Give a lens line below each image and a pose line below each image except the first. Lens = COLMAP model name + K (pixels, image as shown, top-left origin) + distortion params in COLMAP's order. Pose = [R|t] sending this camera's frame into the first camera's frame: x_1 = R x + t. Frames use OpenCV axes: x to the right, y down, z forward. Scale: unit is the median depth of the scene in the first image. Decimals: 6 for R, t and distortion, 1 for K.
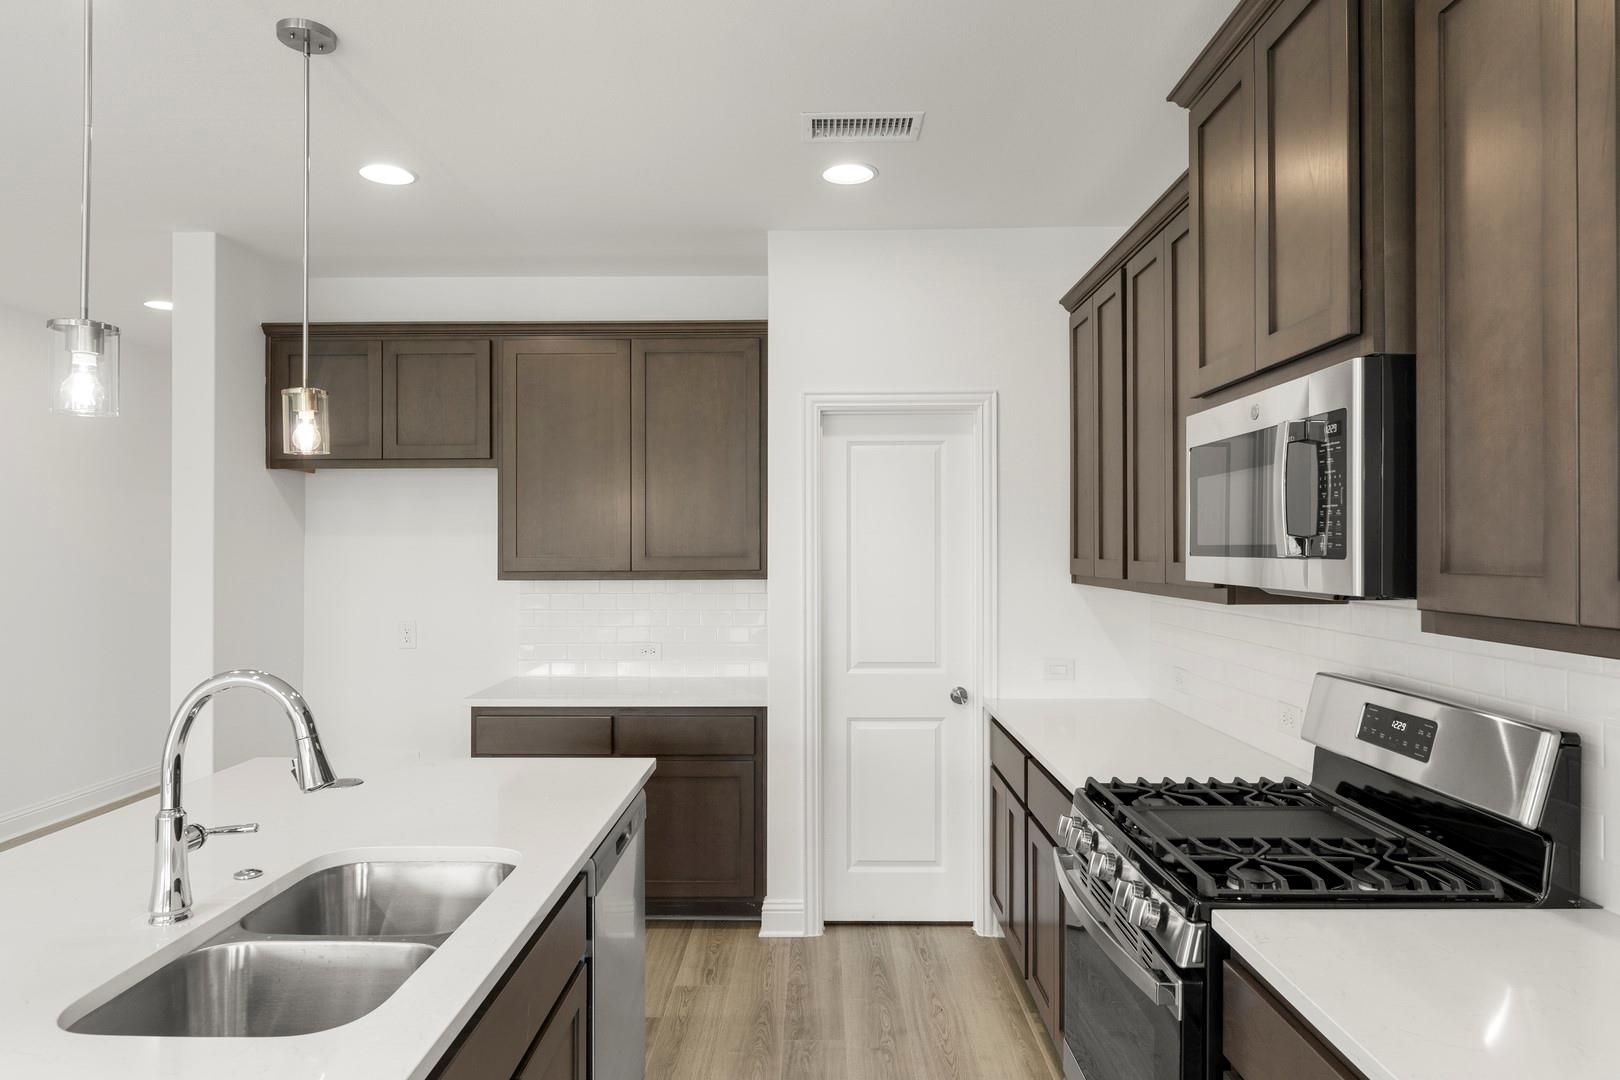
lens RADIAL K [[973.5, 0, 810.4], [0, 973.5, 539.4], [0, 0, 1]] dist [-0.001420, -0.000671]
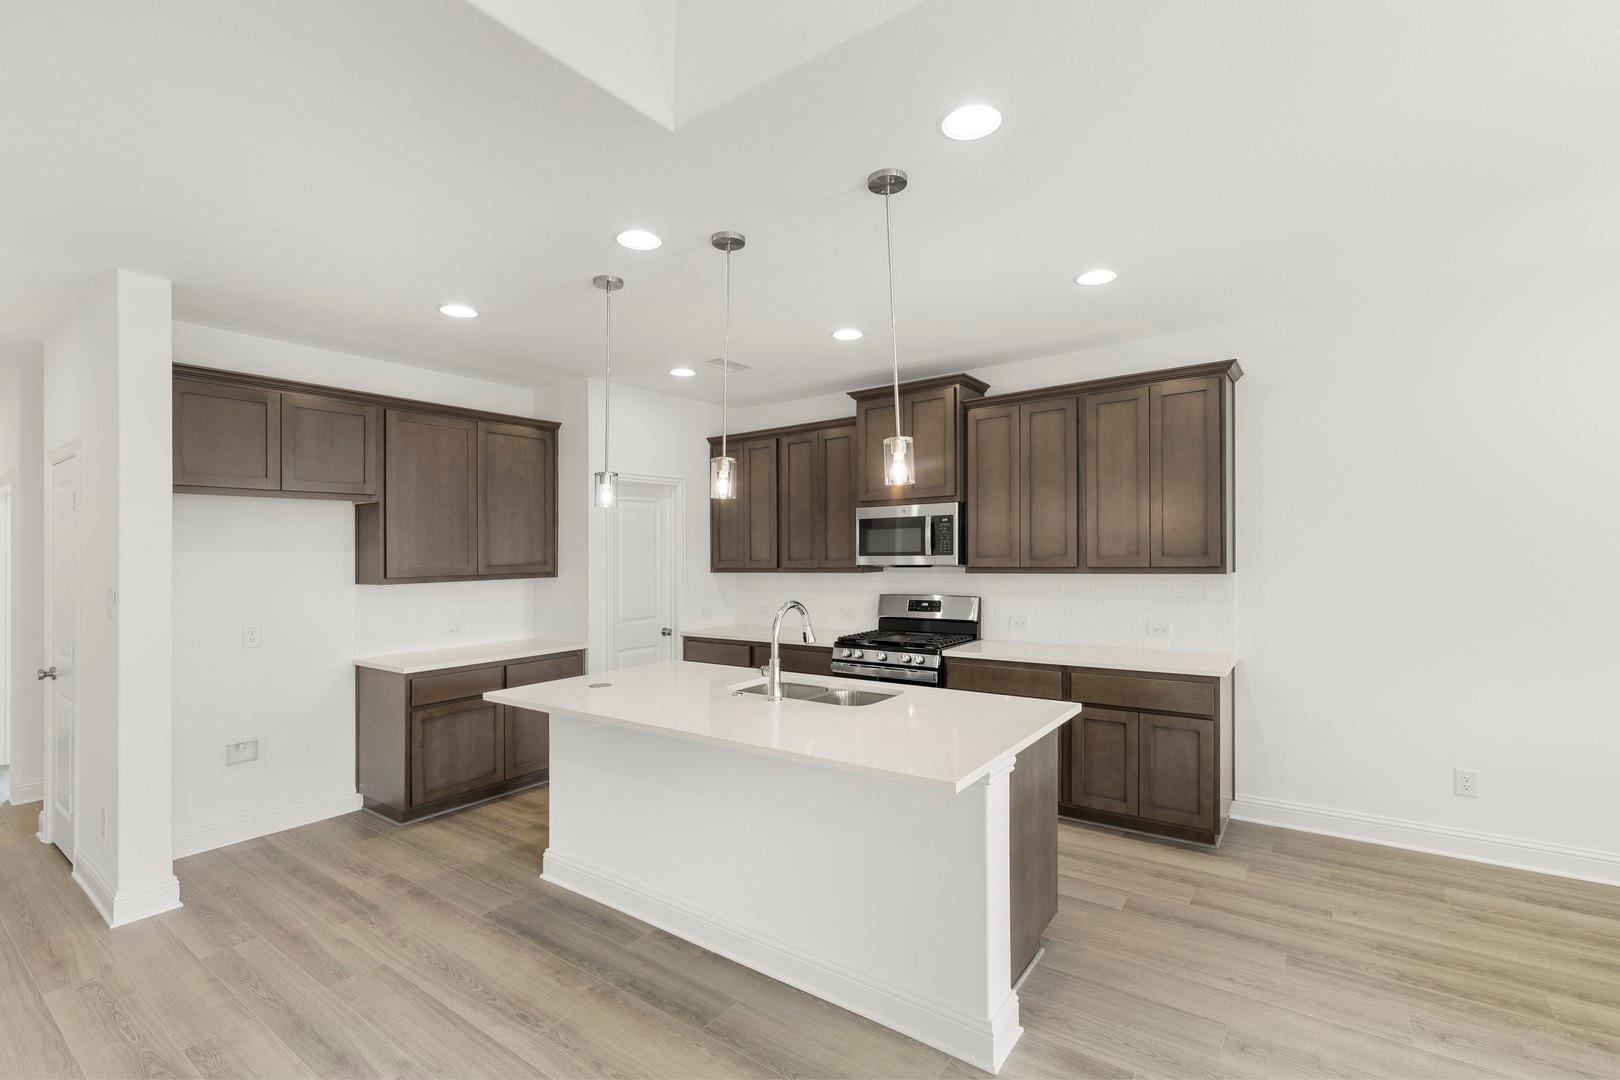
lens RADIAL K [[703.2, 0, 802.5], [0, 703.2, 561.1], [0, 0, 1]] dist [-0.000244, -0.000812]
pose [[0.592703, -0.017330, 0.805235, -1.664251], [0.008833, 0.999848, 0.015016, -0.001722], [-0.805373, -0.001787, 0.592766, -0.124444]]
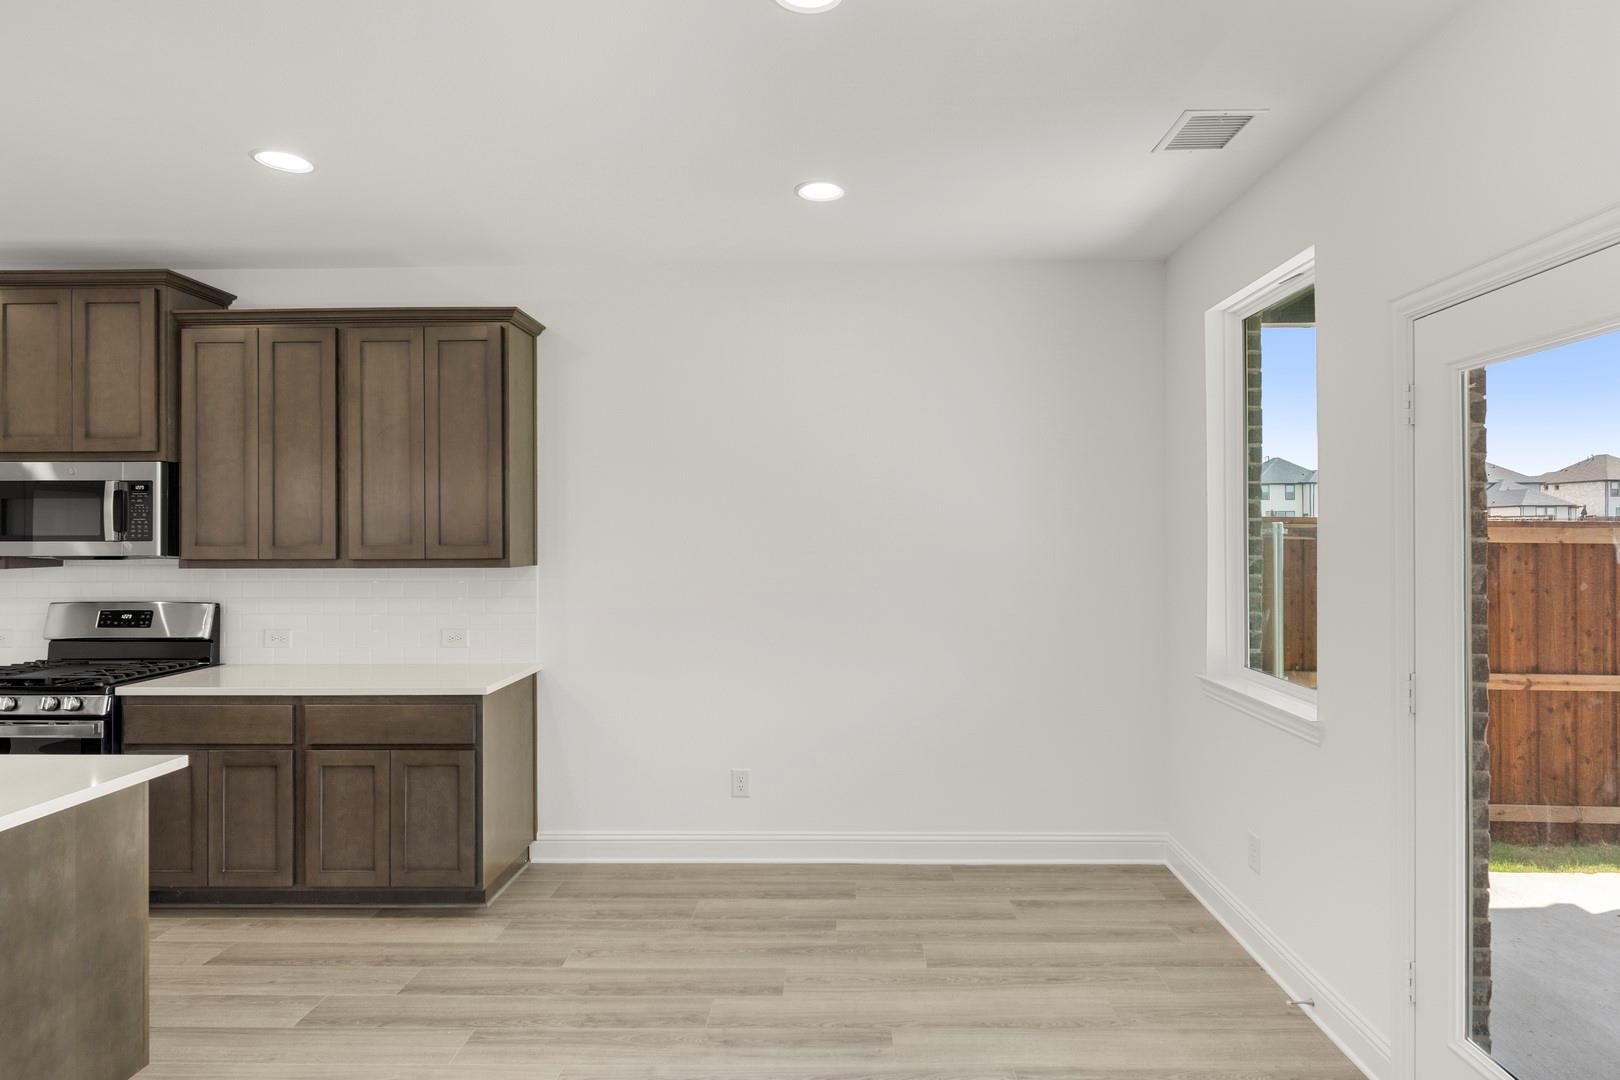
lens RADIAL K [[906.5, 0, 818.7], [0, 906.5, 544.9], [0, 0, 1]] dist [-0.003189, -0.003437]
pose [[0.018901, -0.009065, 0.999780, -1.453314], [-0.005770, 0.999941, 0.009175, -0.000931], [-0.999805, -0.005942, 0.018848, -0.633237]]
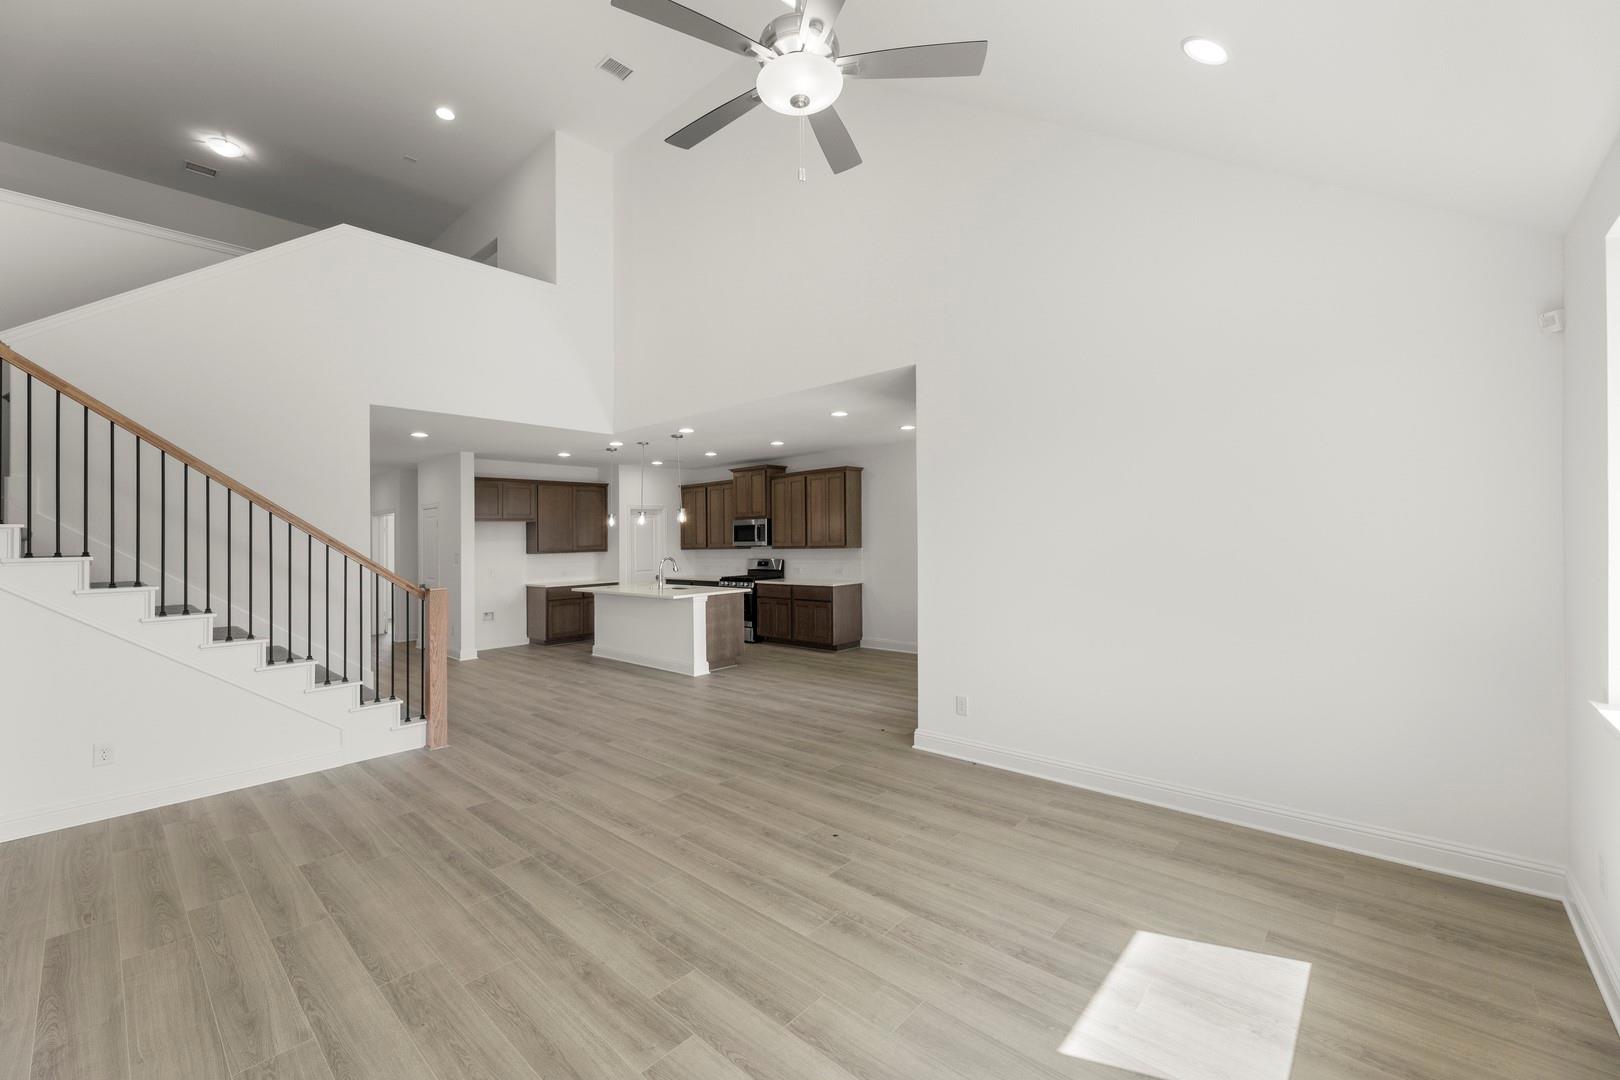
lens RADIAL K [[652.8, 0, 796.4], [0, 652.8, 548.3], [0, 0, 1]] dist [-0.000573, 0.000070]
pose [[0.684672, -0.021902, 0.728522, -3.005074], [0.013572, 0.999758, 0.017302, -0.012688], [-0.728725, -0.001959, 0.684804, -2.750947]]
